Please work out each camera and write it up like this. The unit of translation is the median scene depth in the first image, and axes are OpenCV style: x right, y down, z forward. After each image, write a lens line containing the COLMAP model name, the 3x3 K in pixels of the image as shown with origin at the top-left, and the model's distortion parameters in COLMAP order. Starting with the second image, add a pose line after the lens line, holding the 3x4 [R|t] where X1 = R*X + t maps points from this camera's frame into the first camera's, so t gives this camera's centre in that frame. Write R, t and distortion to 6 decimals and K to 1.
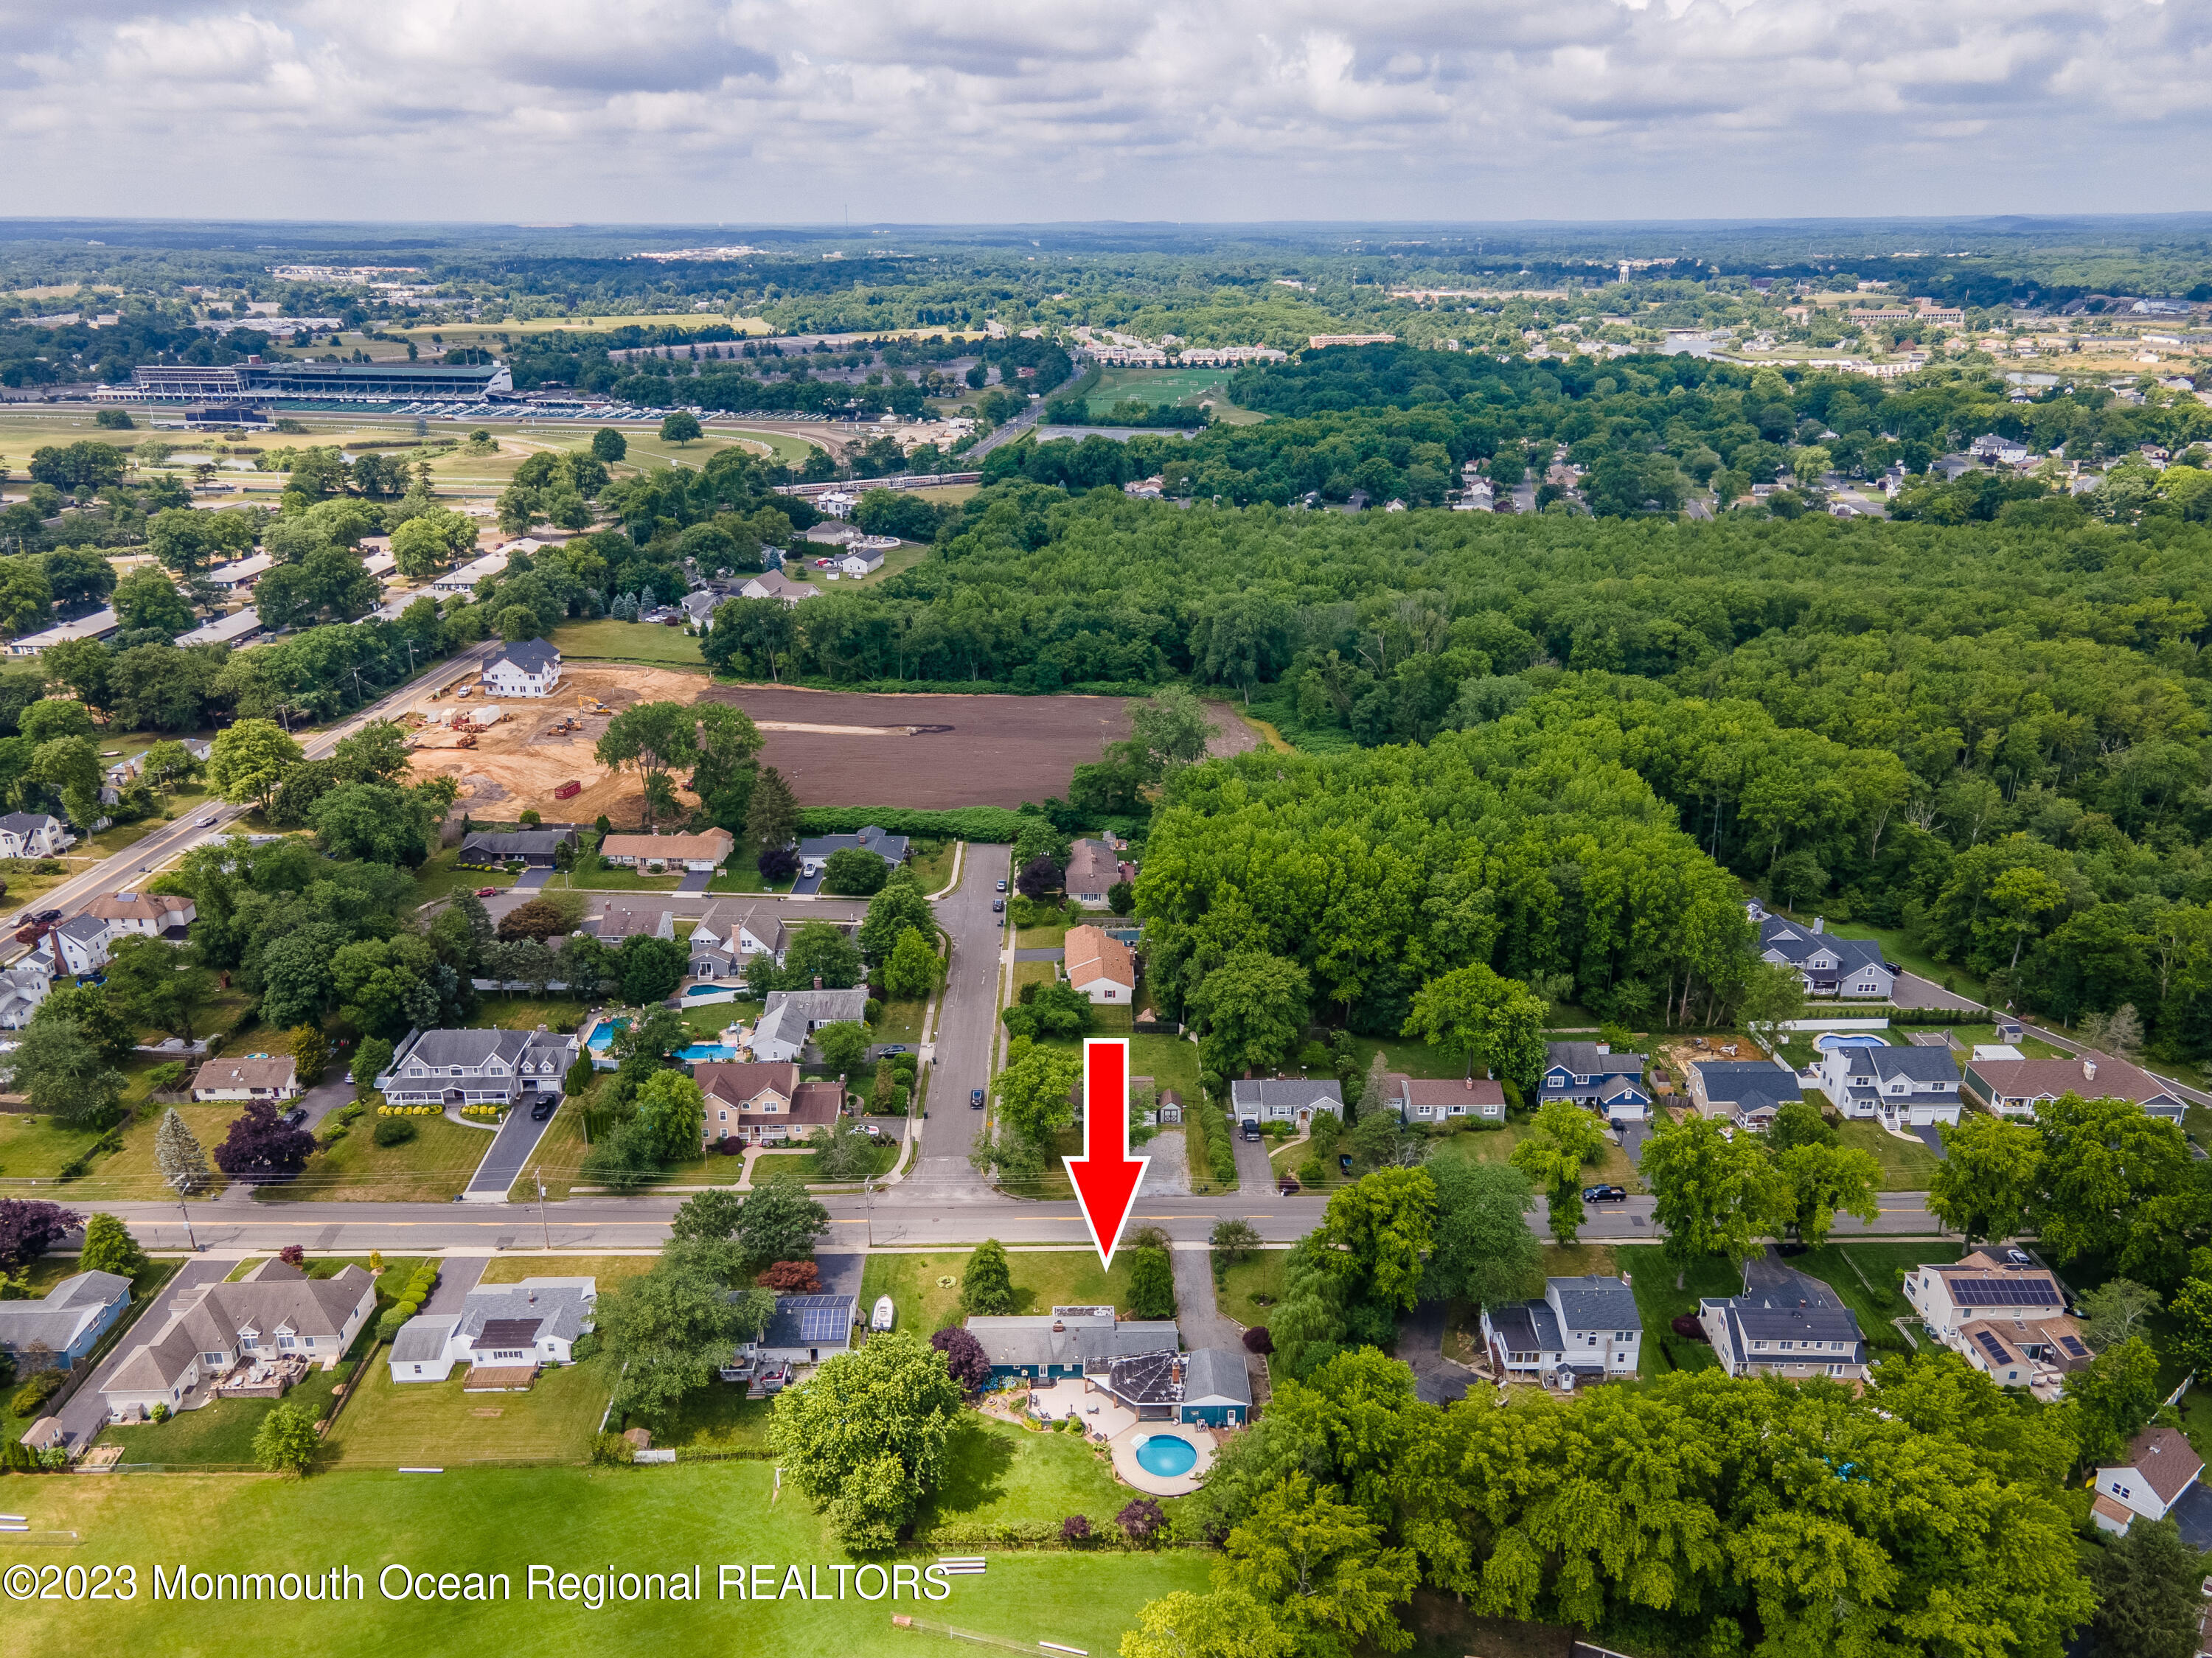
lens RADIAL K [[1560.5, 0, 1099.0], [0, 1560.5, 827.8], [0, 0, 1]] dist [0.011817, 0.001352]
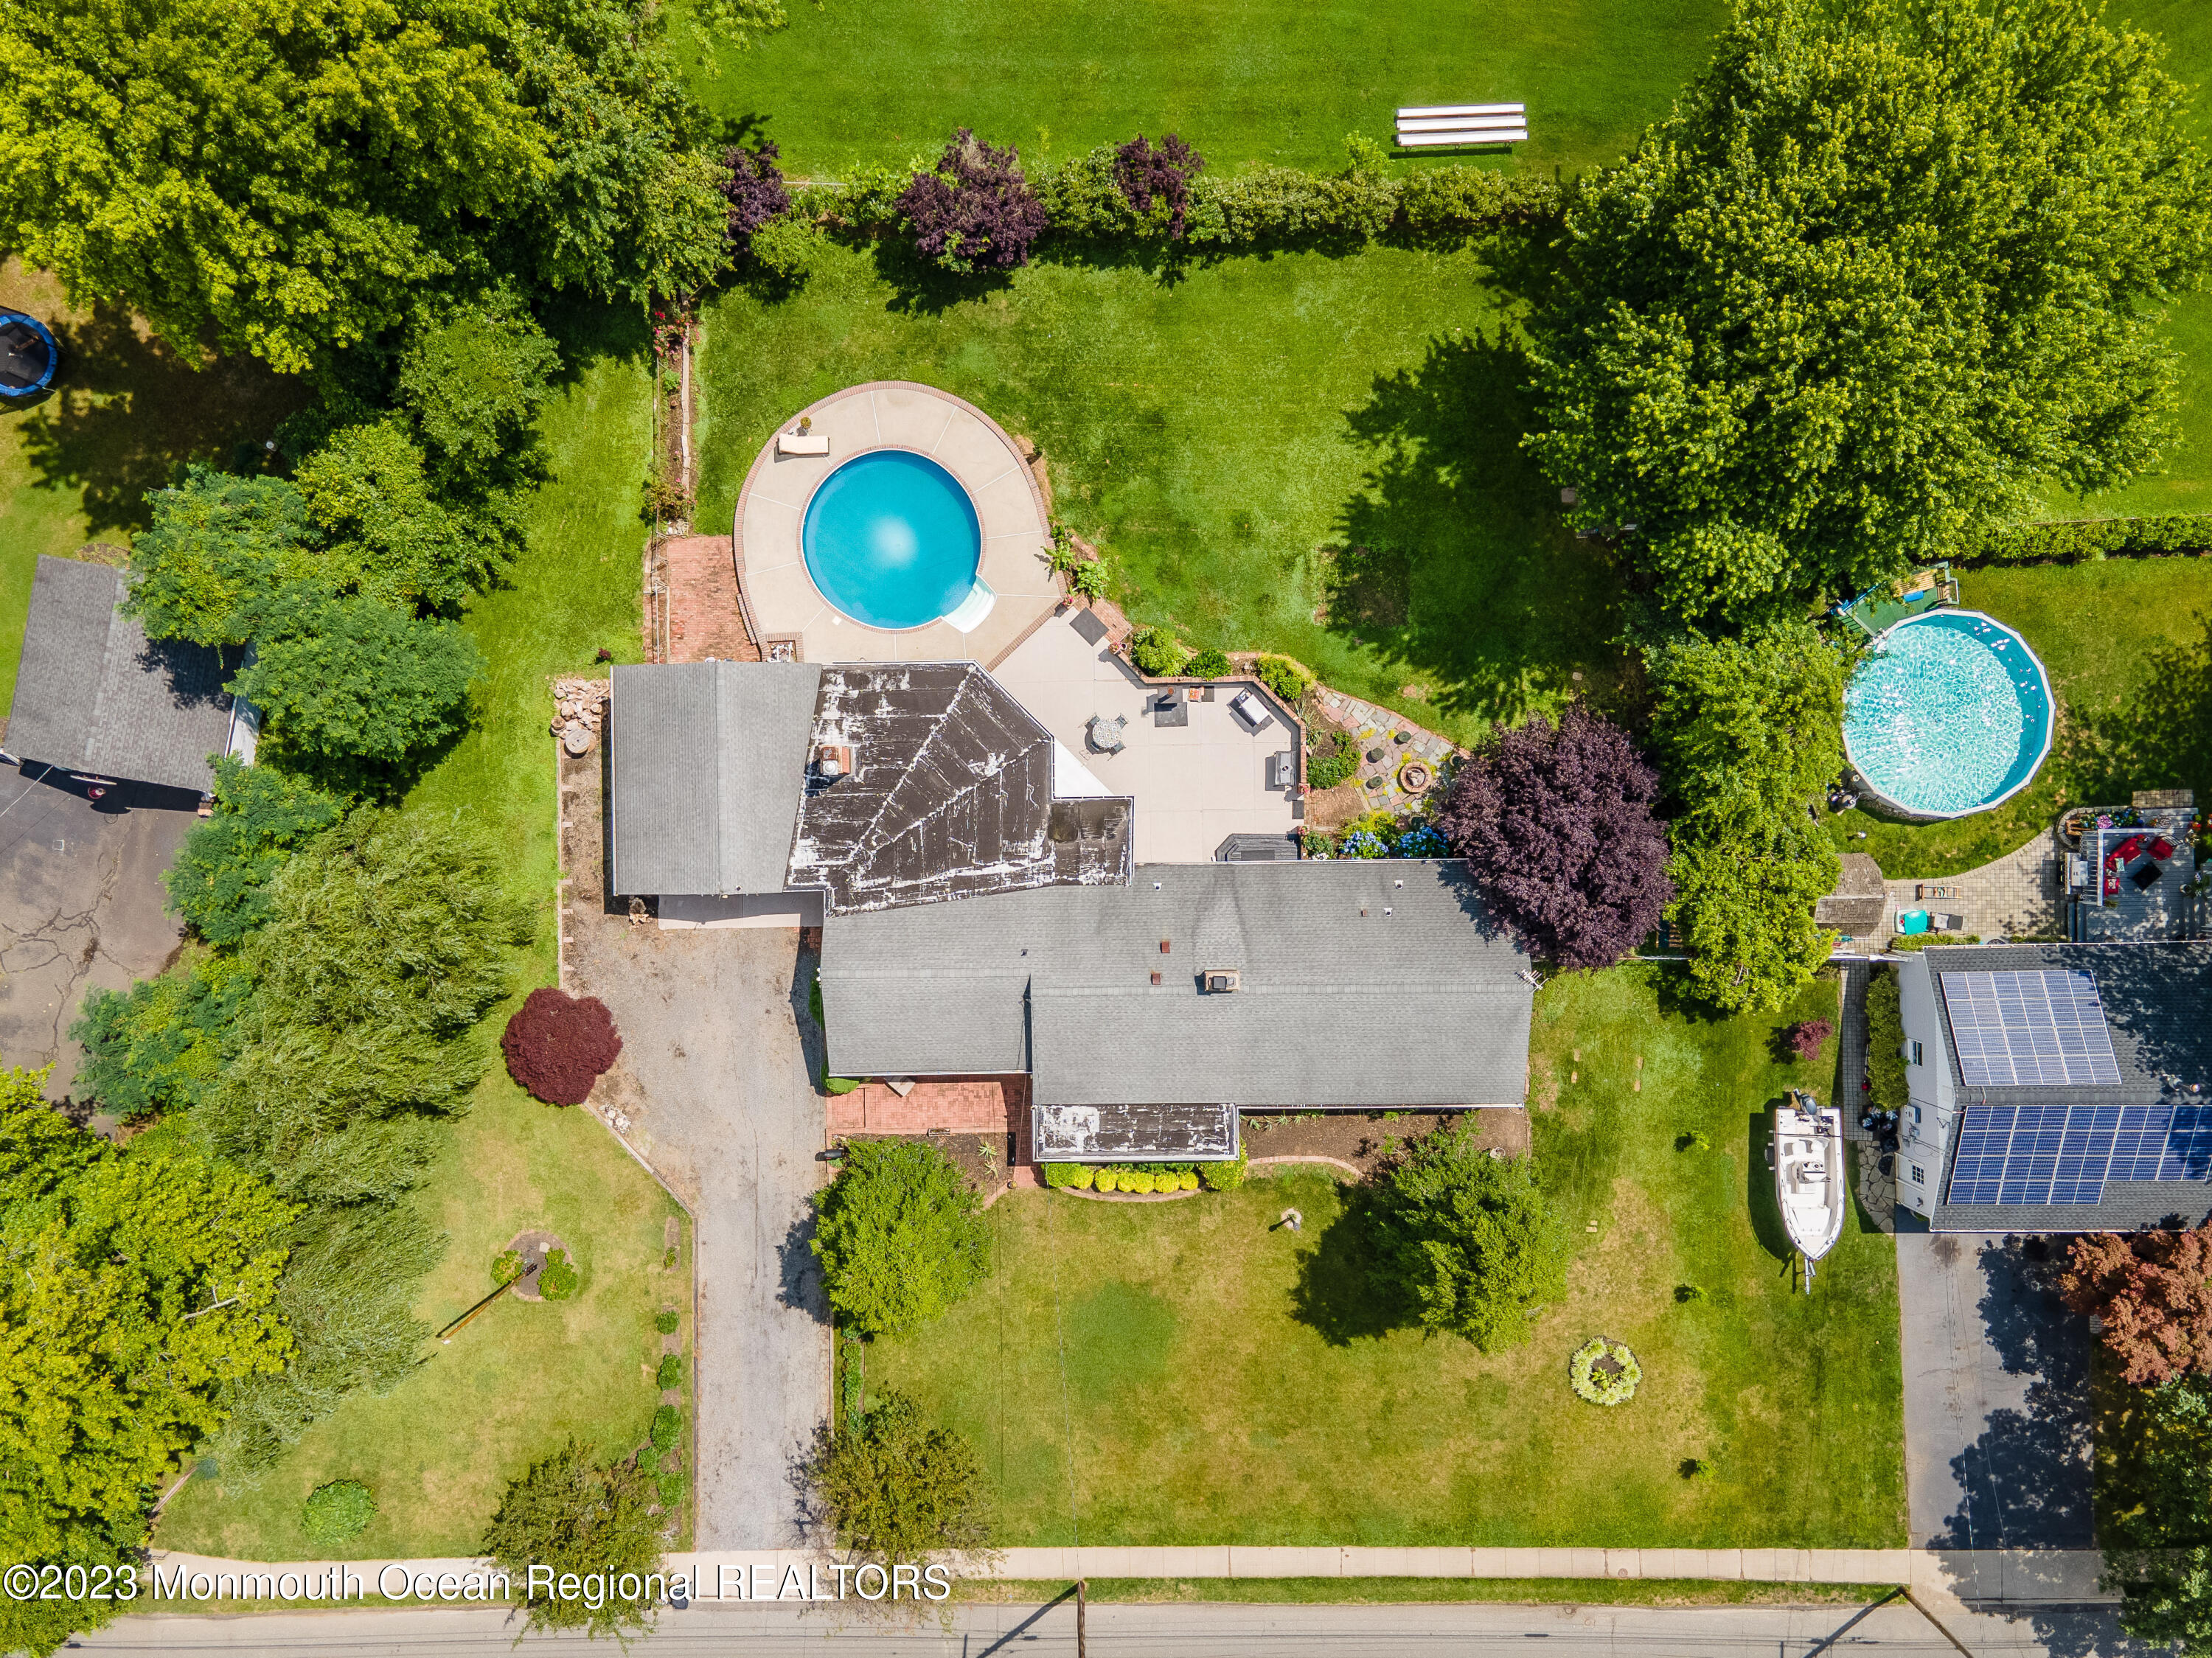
lens RADIAL K [[1560.5, 0, 1099.0], [0, 1560.5, 827.8], [0, 0, 1]] dist [0.011817, 0.001352]
pose [[-0.999859, -0.014590, 0.008308, -0.005077], [0.012612, -0.326046, 0.945270, 0.050714], [-0.011083, 0.945241, 0.326184, 0.909233]]
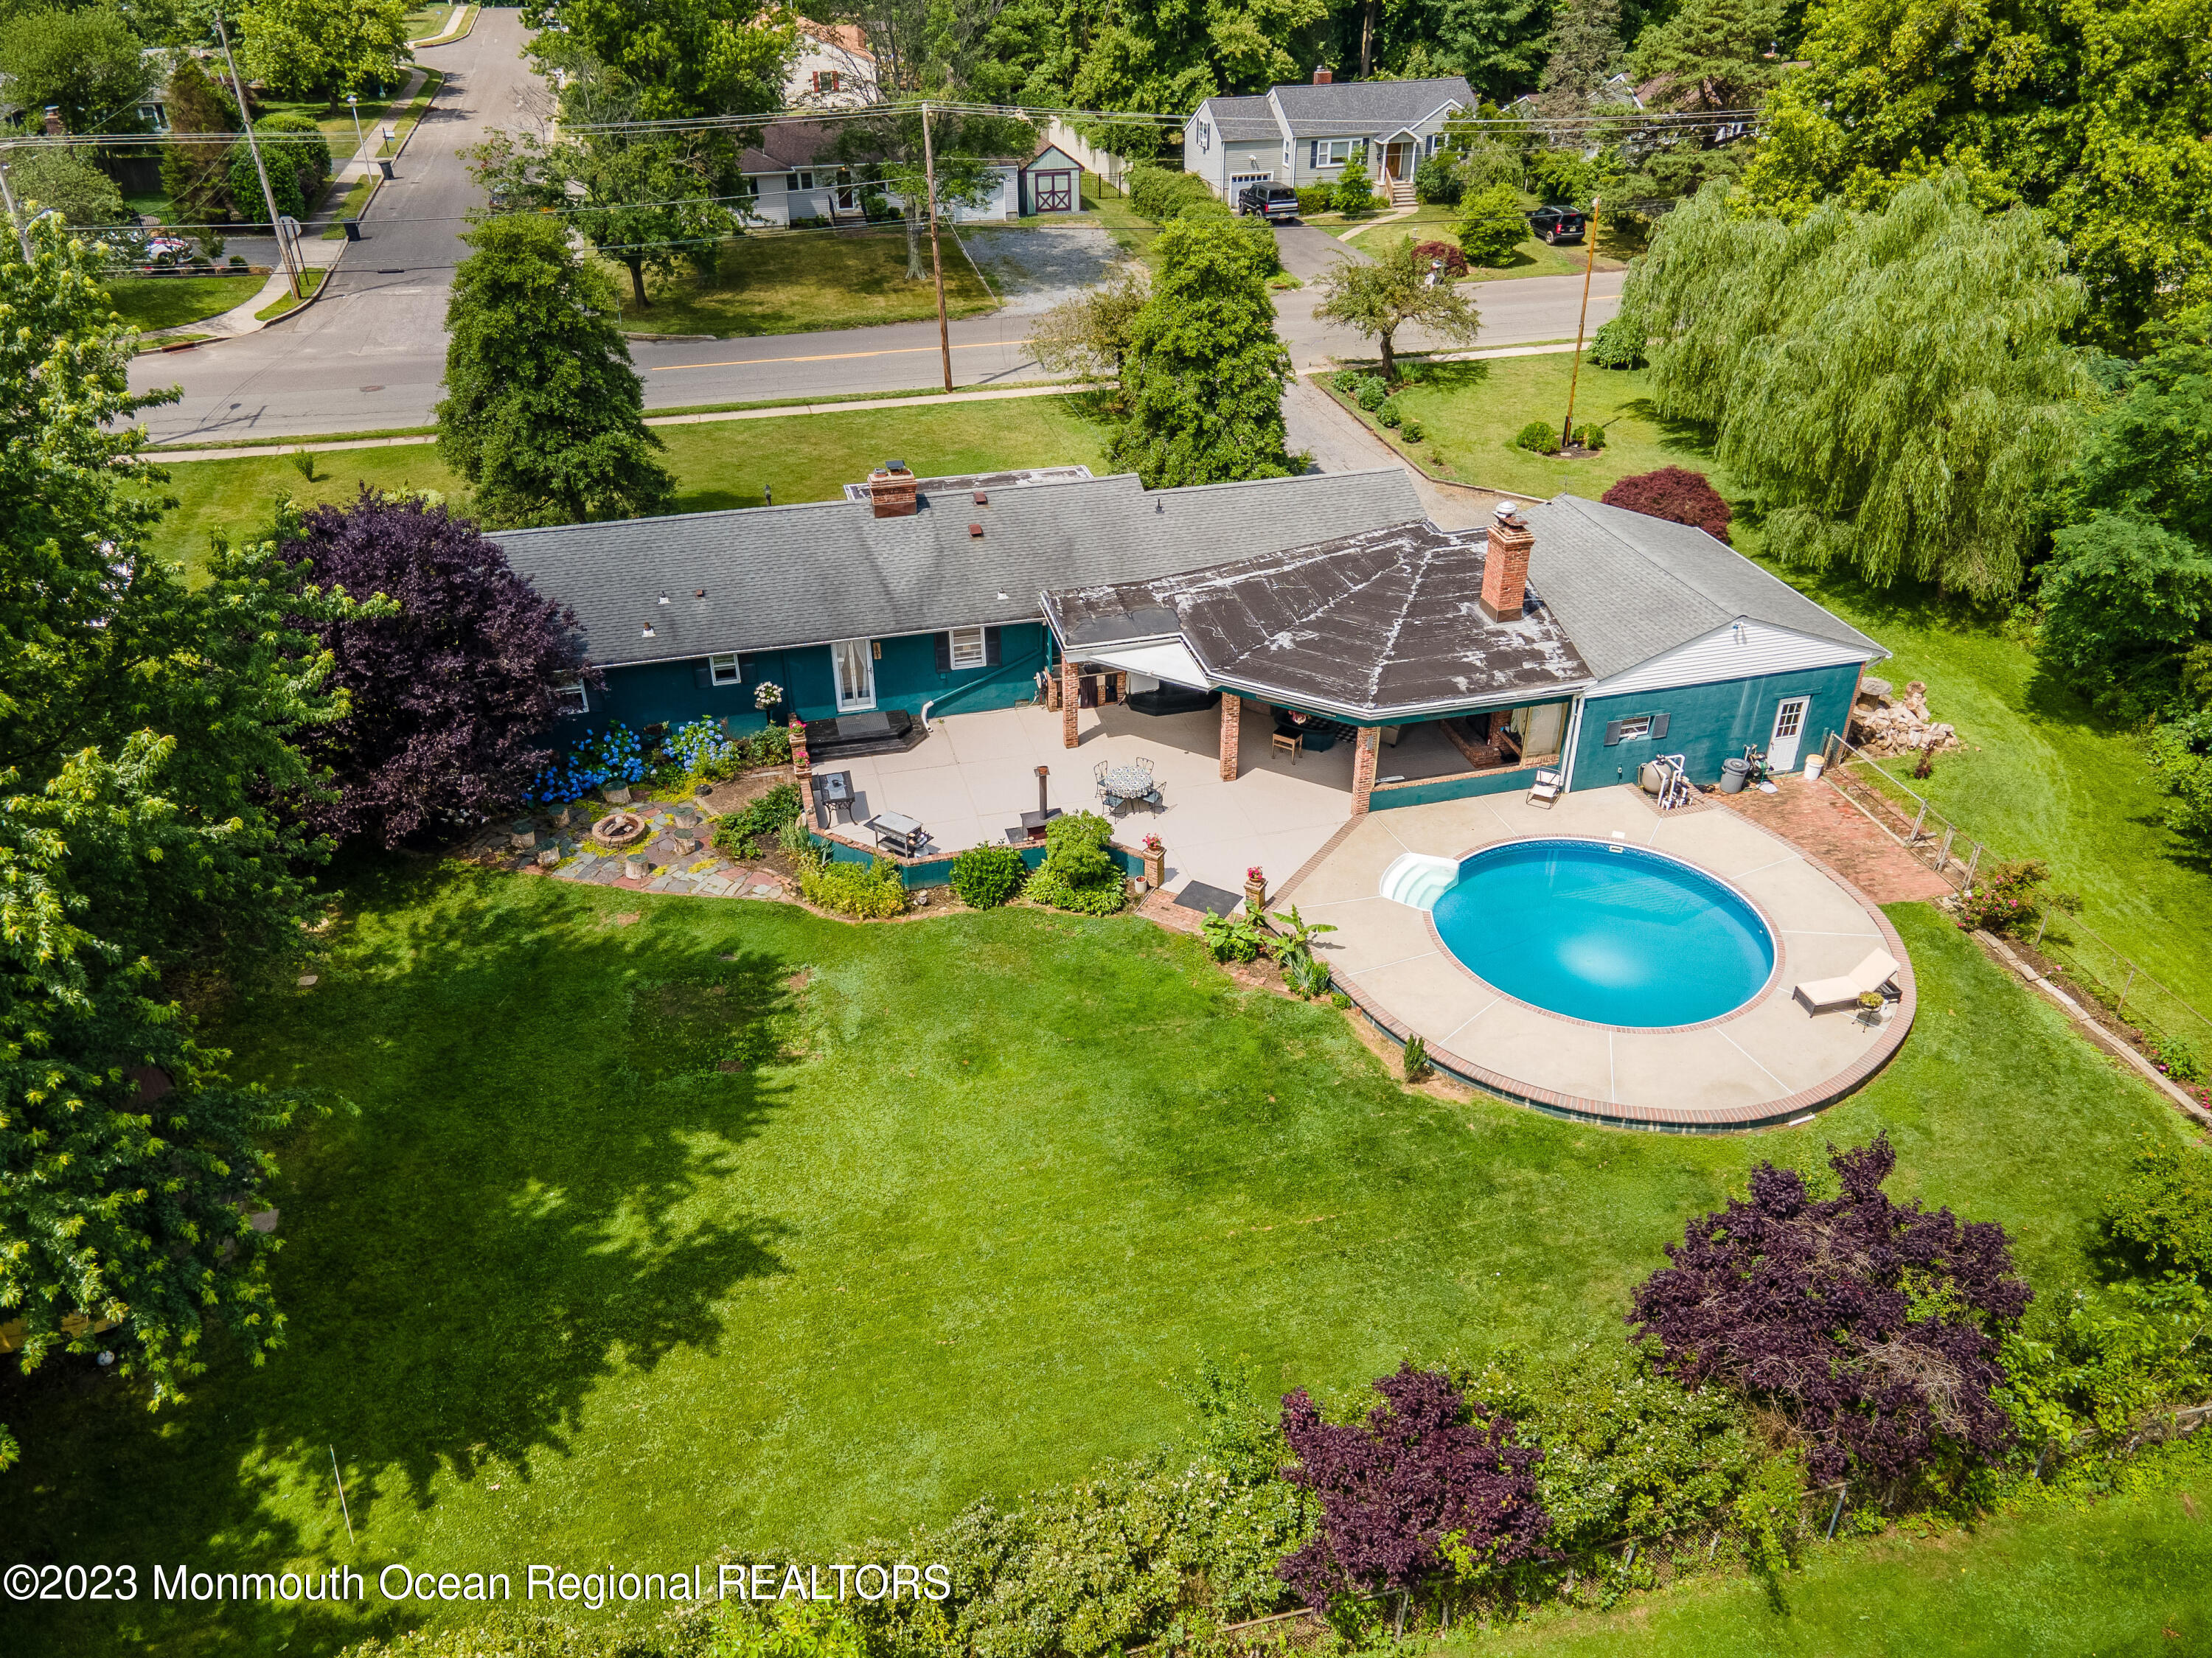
lens RADIAL K [[1552.1, 0, 1107.7], [0, 1552.1, 930.8], [0, 0, 1]] dist [0.003960, 0.000327]
pose [[0.973311, -0.139319, 0.182363, -0.046446], [0.081332, 0.952471, 0.293571, 0.328121], [-0.214595, -0.270904, 0.938382, 0.801851]]
